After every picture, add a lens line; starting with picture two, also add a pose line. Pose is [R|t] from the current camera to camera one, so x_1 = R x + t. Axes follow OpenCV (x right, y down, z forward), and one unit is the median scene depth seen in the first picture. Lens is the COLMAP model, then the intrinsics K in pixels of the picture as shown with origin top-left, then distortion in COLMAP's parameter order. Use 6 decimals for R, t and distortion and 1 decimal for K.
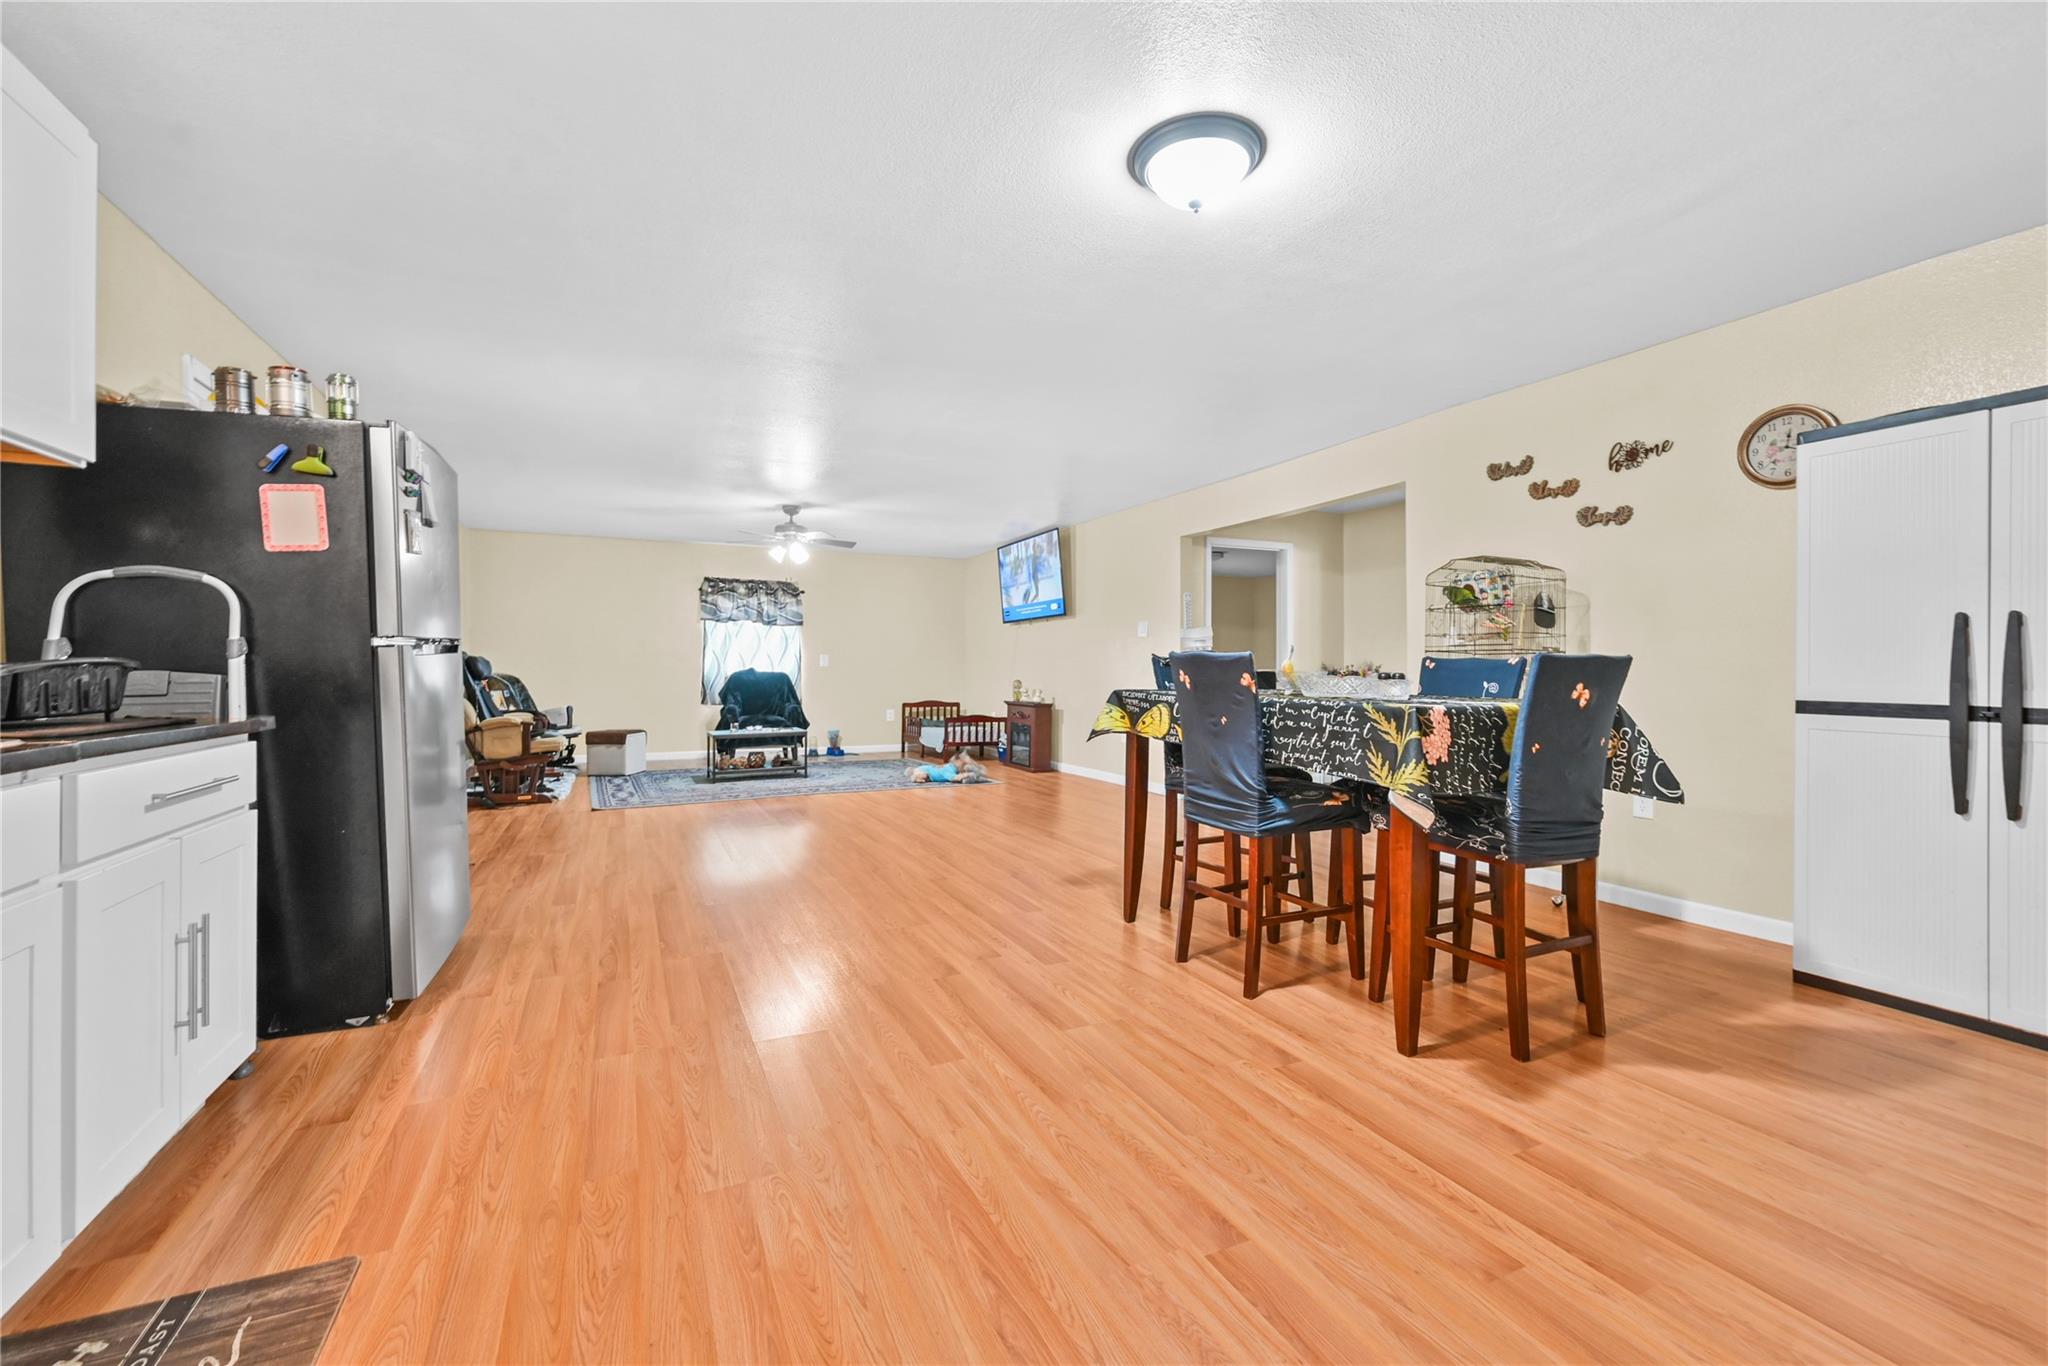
lens RADIAL K [[849.2, 0, 1014.5], [0, 849.2, 658.4], [0, 0, 1]] dist [-0.001235, 0.000057]
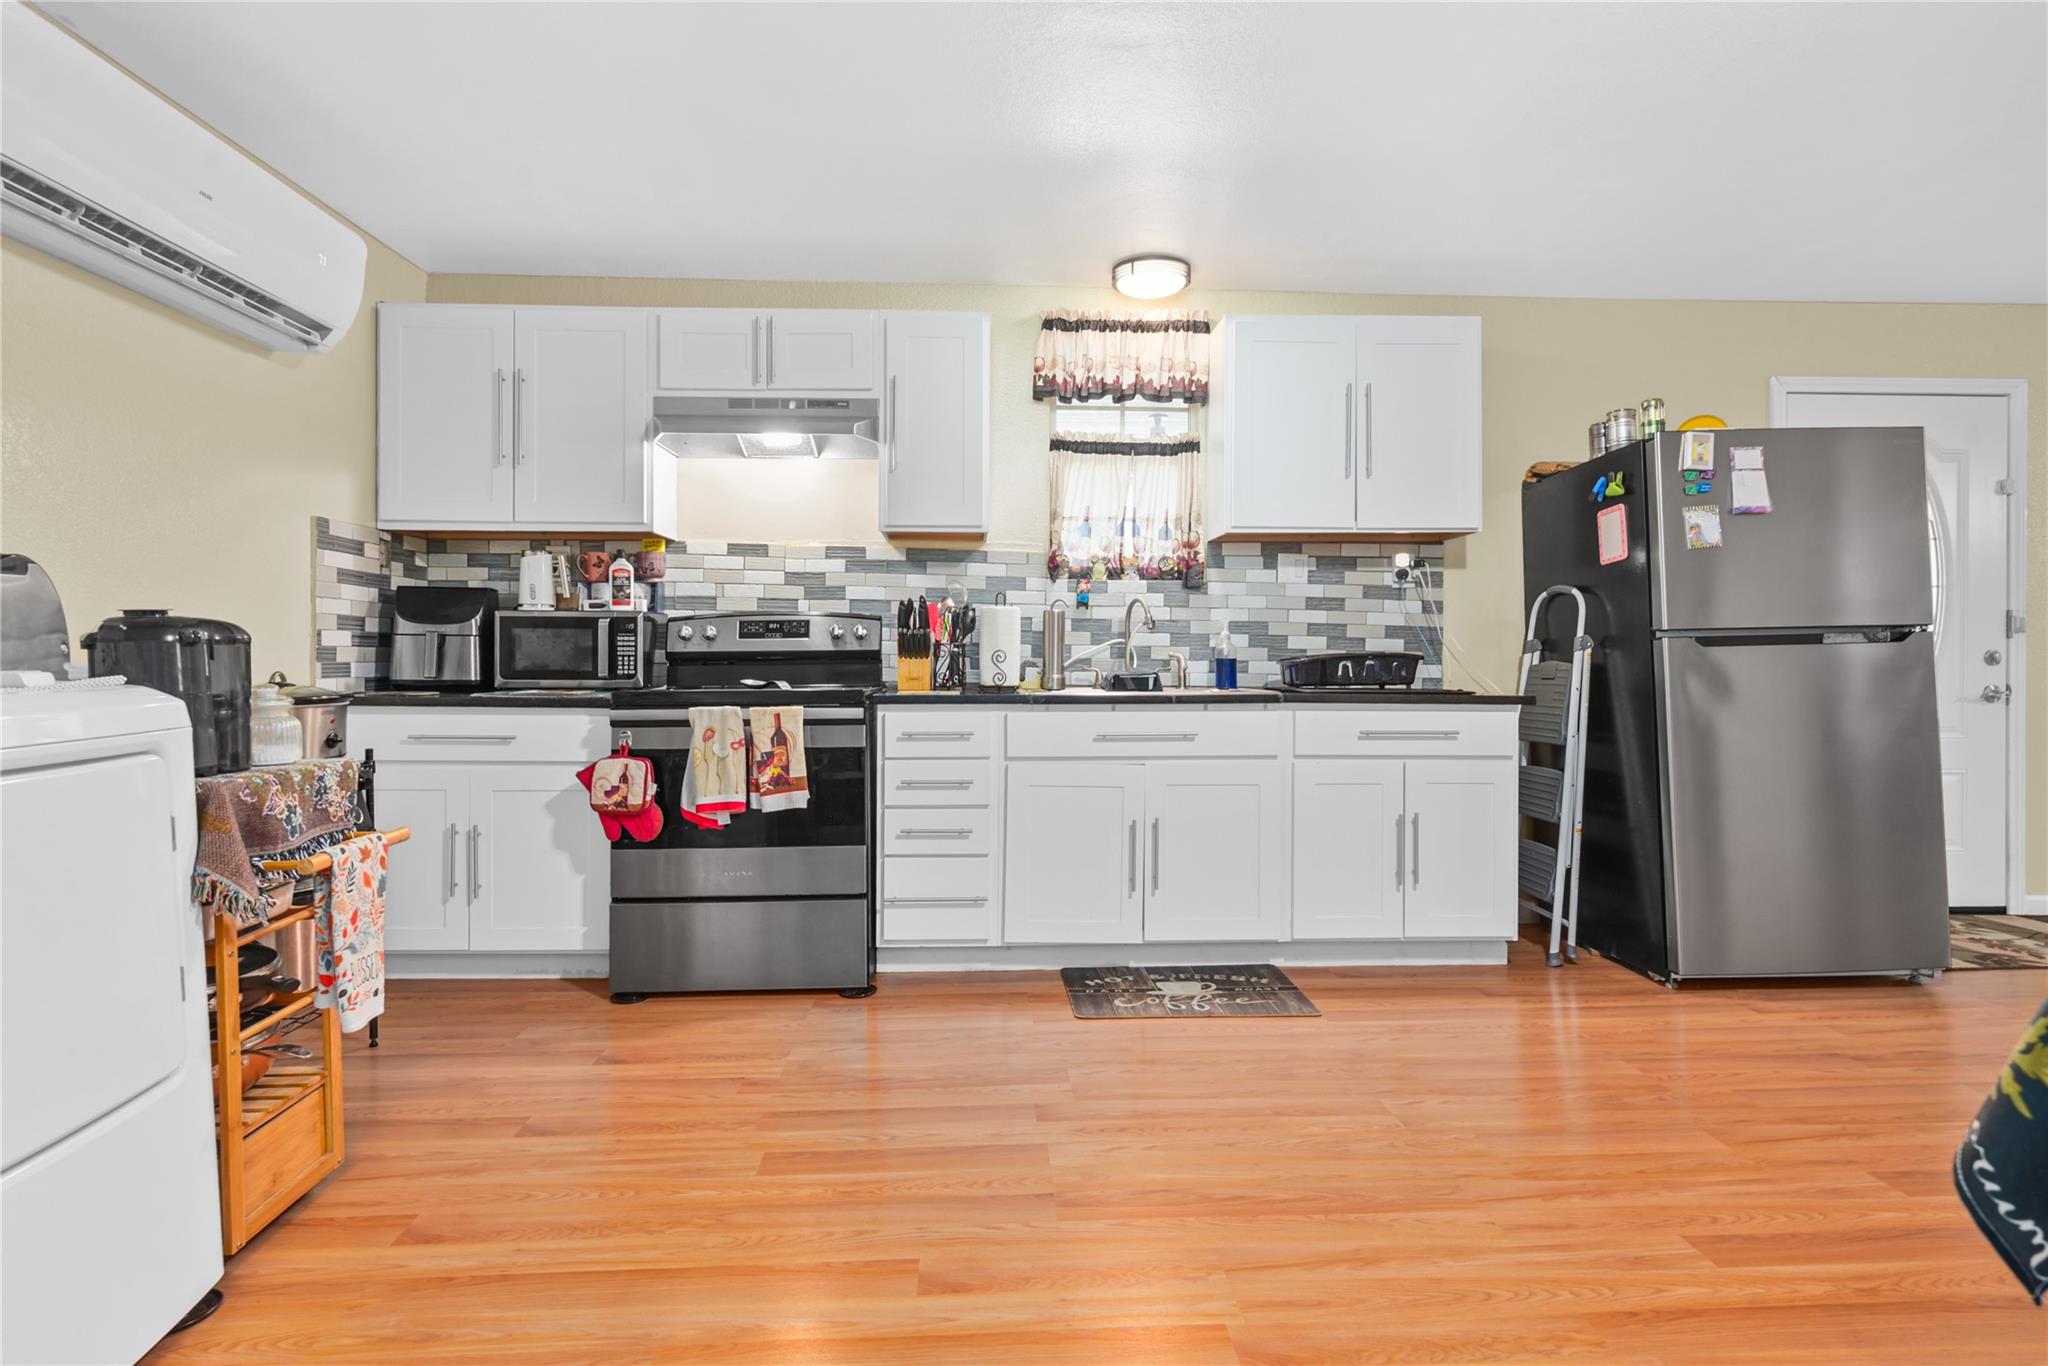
lens RADIAL K [[1020.0, 0, 1015.1], [0, 1020.0, 656.3], [0, 0, 1]] dist [-0.000568, 0.000094]
pose [[-0.380896, -0.002592, -0.924614, 0.612563], [0.007406, 0.999955, -0.005854, 0.006988], [0.924588, -0.009077, -0.380860, 0.574689]]
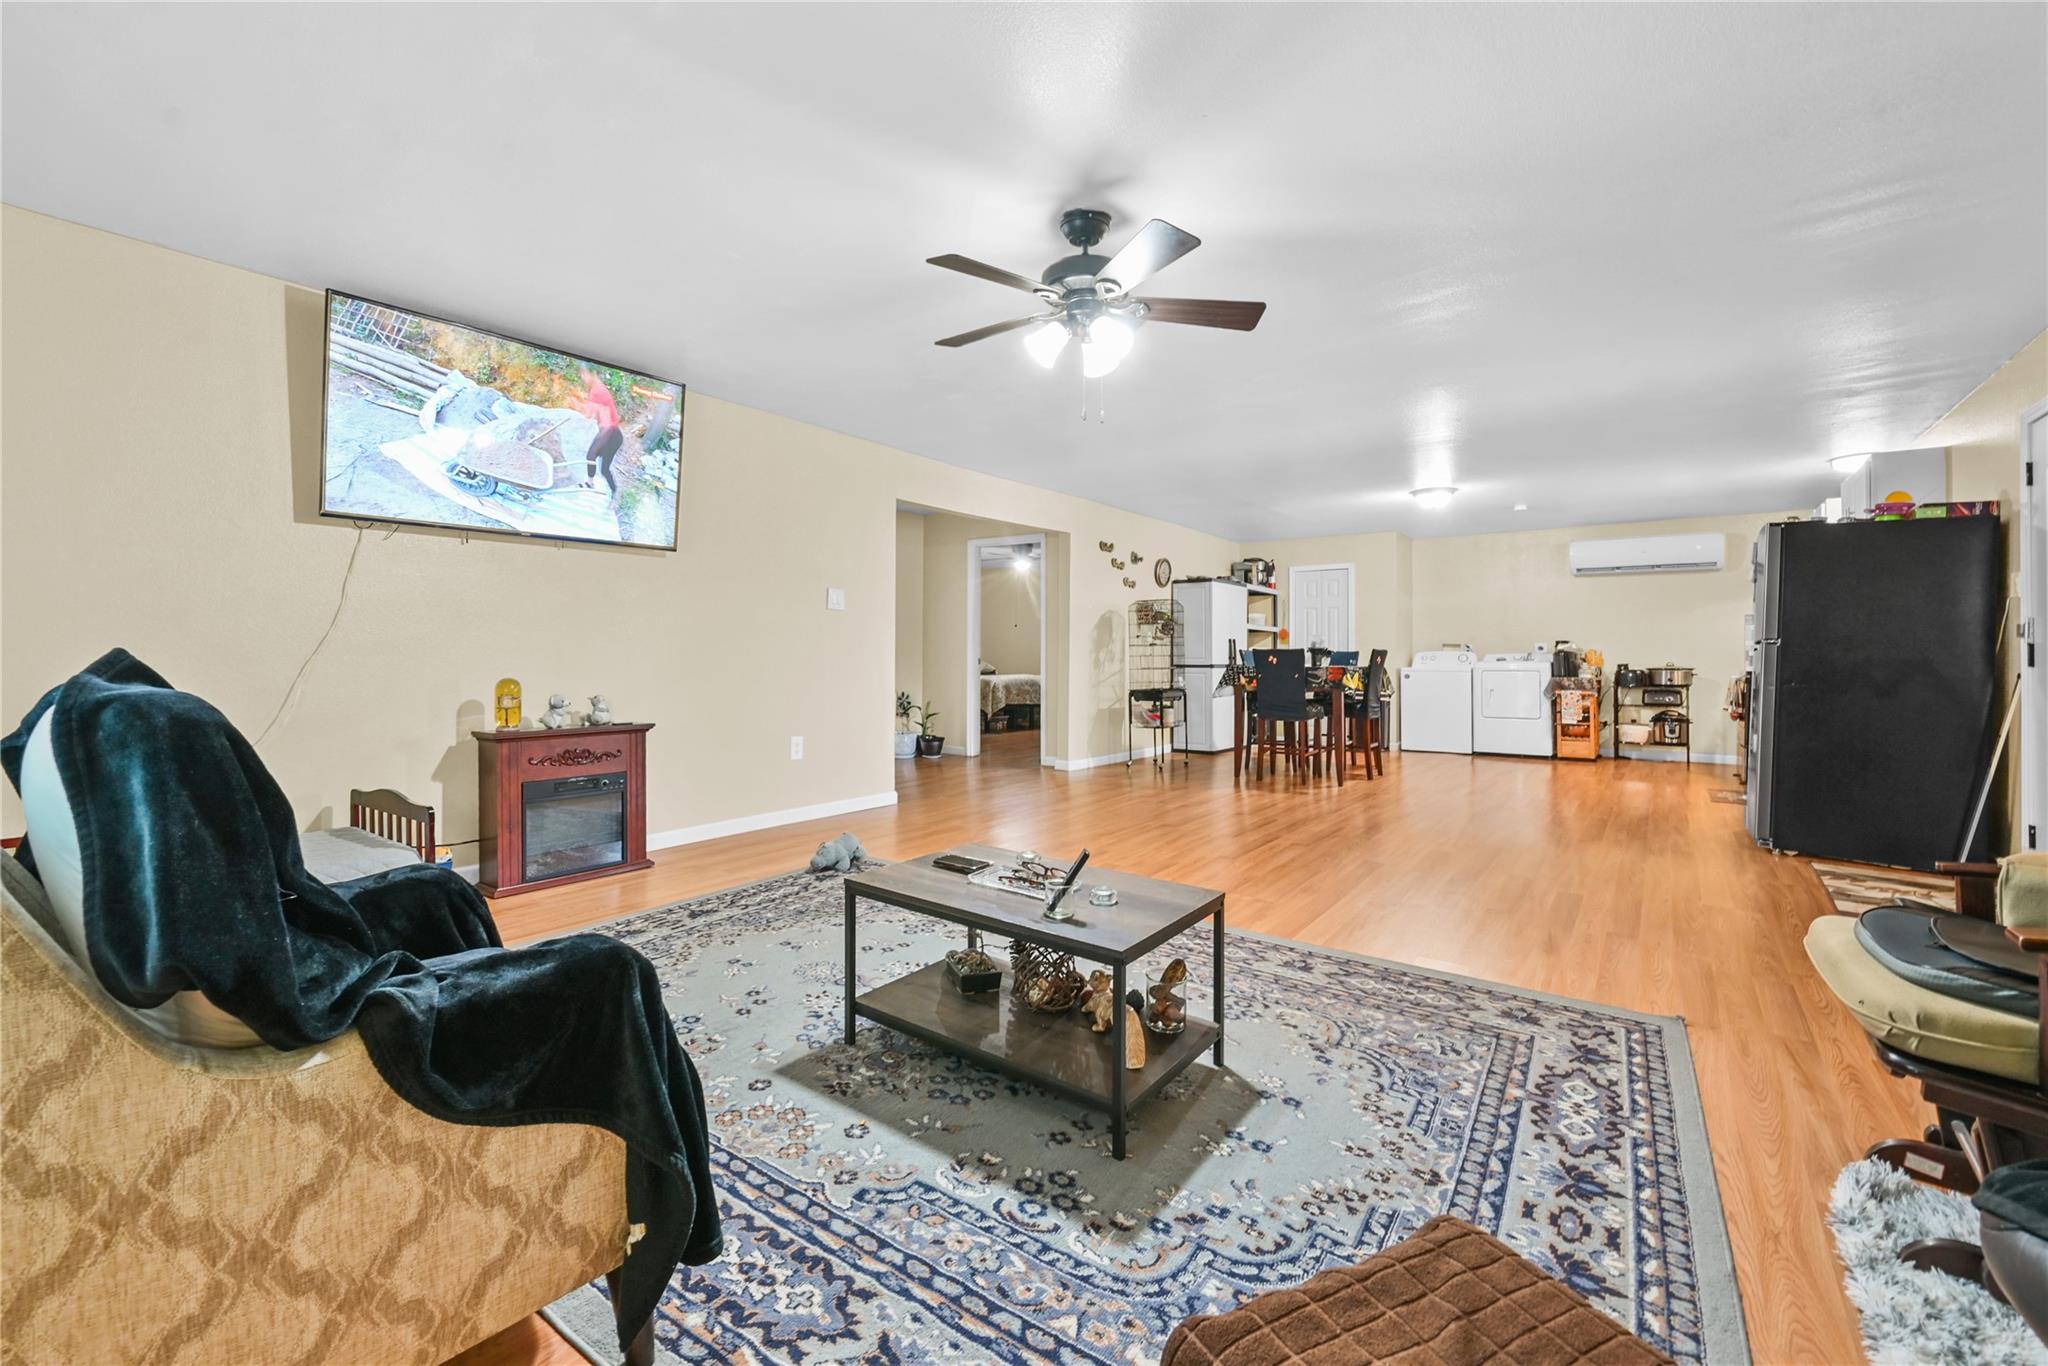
lens RADIAL K [[852.8, 0, 1006.9], [0, 852.8, 646.4], [0, 0, 1]] dist [-0.001786, -0.000132]
pose [[-0.463360, 0.000130, 0.886170, -1.355892], [-0.018737, 0.999775, -0.009944, 0.027094], [-0.885972, -0.021212, -0.463253, 2.838431]]
